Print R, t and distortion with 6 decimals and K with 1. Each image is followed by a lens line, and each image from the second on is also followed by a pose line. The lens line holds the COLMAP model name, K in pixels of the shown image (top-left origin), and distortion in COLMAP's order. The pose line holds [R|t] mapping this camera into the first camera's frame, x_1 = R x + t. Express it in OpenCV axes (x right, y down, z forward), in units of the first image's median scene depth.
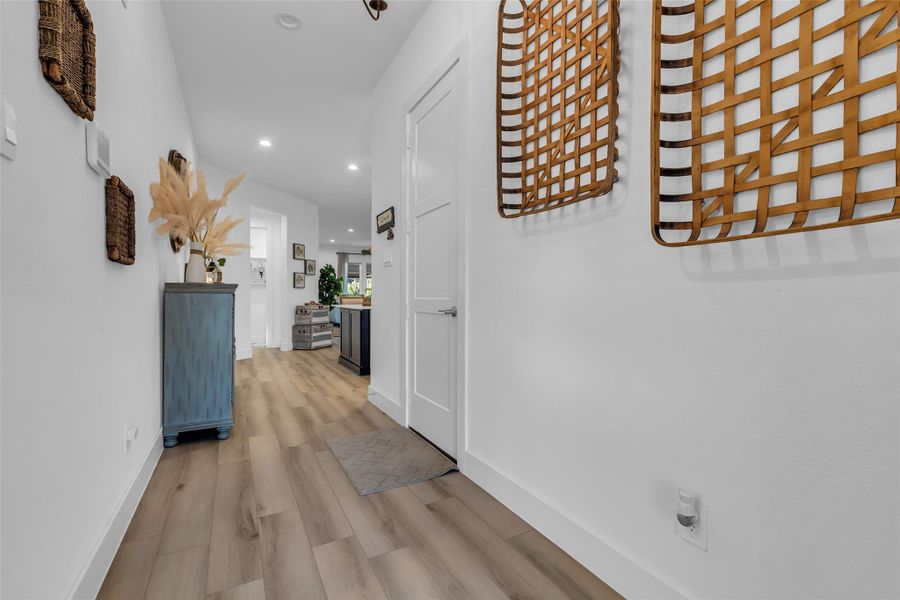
lens RADIAL K [[402.2, 0, 449.4], [0, 402.2, 296.8], [0, 0, 1]] dist [0.002547, -0.000664]
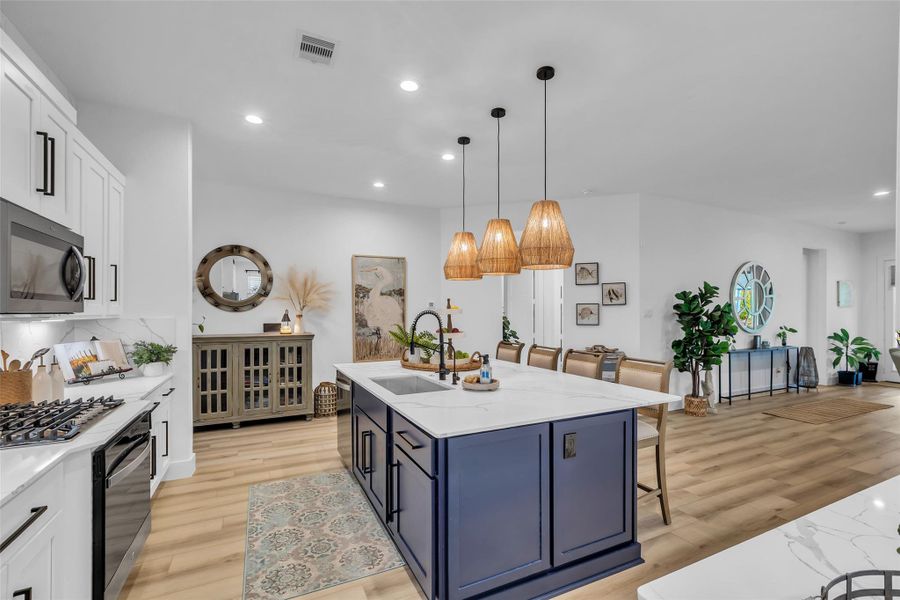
lens RADIAL K [[402.2, 0, 455.4], [0, 402.2, 307.9], [0, 0, 1]] dist [0.002547, -0.000664]
pose [[-0.034484, -0.009526, -0.999360, 0.339653], [-0.000646, 0.999955, -0.009509, -0.044932], [0.999405, 0.000318, -0.034488, 0.793780]]
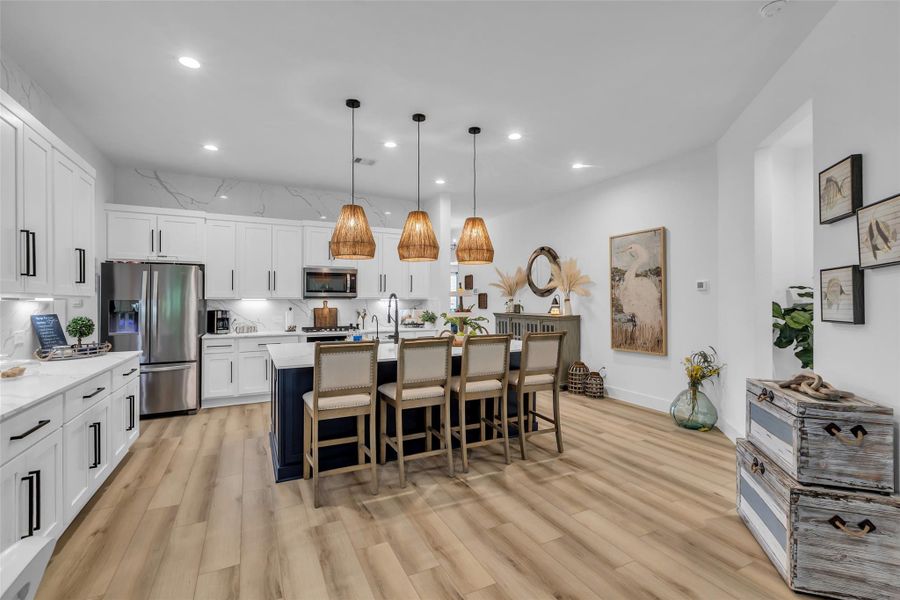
lens RADIAL K [[402.2, 0, 454.9], [0, 402.2, 298.8], [0, 0, 1]] dist [0.002547, -0.000664]
pose [[-0.999829, -0.001183, 0.018478, -0.115846], [-0.001282, 0.999985, -0.005359, -0.036299], [-0.018472, -0.005382, -0.999815, 1.279684]]
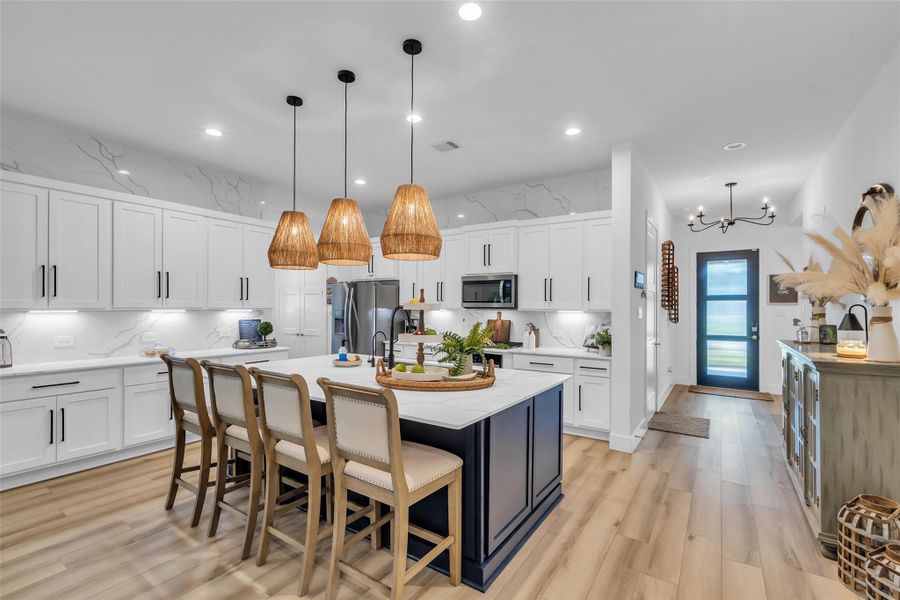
lens RADIAL K [[402.2, 0, 456.4], [0, 402.2, 304.9], [0, 0, 1]] dist [0.002547, -0.000664]
pose [[-0.474225, -0.000383, 0.880404, -0.420833], [-0.005022, 0.999985, -0.002270, -0.045911], [-0.880389, -0.005498, -0.474220, 0.903905]]
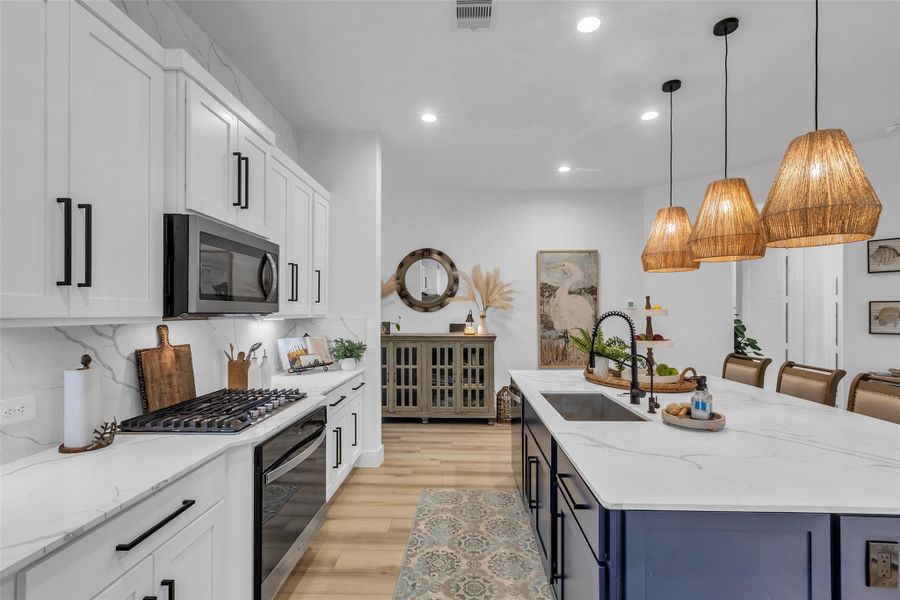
lens RADIAL K [[402.2, 0, 453.7], [0, 402.2, 310.6], [0, 0, 1]] dist [0.002547, -0.000664]
pose [[-0.504178, -0.004742, -0.863587, 0.272480], [-0.003518, 0.999988, -0.003436, -0.045269], [0.863593, 0.001306, -0.504189, 0.801218]]
